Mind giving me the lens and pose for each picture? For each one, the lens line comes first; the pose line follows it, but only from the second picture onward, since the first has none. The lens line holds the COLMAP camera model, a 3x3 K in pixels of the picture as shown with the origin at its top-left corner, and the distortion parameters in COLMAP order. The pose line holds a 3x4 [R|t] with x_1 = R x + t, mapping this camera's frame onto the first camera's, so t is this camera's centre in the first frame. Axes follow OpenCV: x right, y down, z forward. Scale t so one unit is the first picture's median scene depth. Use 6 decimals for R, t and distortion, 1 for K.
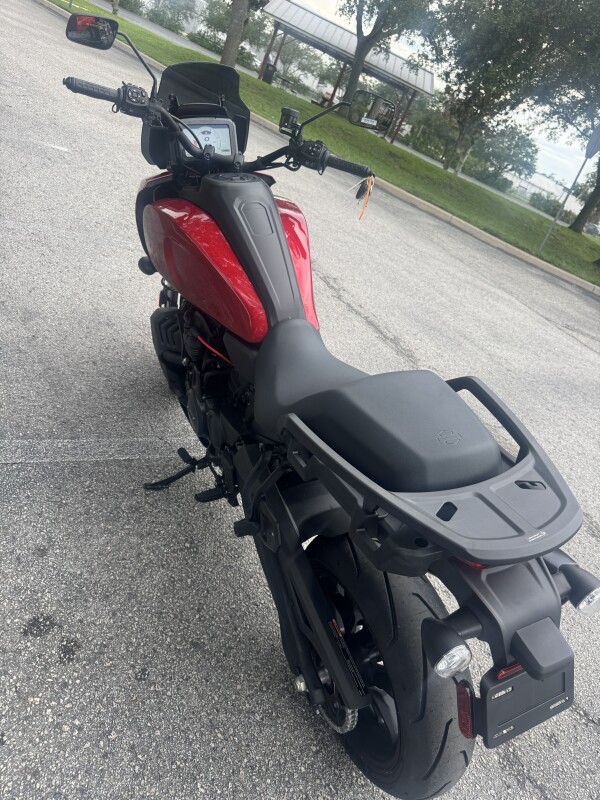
lens RADIAL K [[617.9, 0, 297.2], [0, 617.9, 399.0], [0, 0, 1]] dist [0.018370, 0.004967]
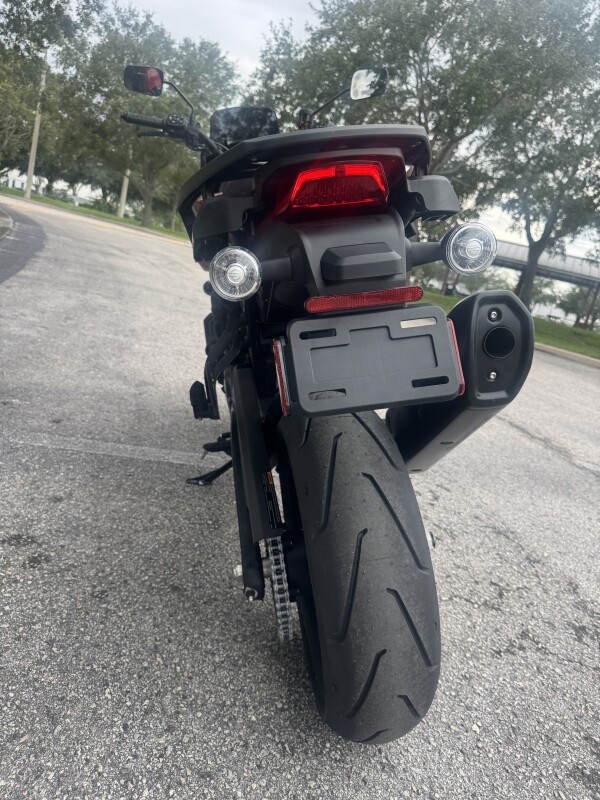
lens RADIAL K [[617.9, 0, 299.2], [0, 617.9, 398.7], [0, 0, 1]] dist [0.018370, 0.004967]
pose [[0.932104, -0.113656, -0.343896, 0.335236], [-0.034216, 0.917611, -0.396005, 0.505121], [0.360571, 0.380884, 0.851420, 0.232240]]
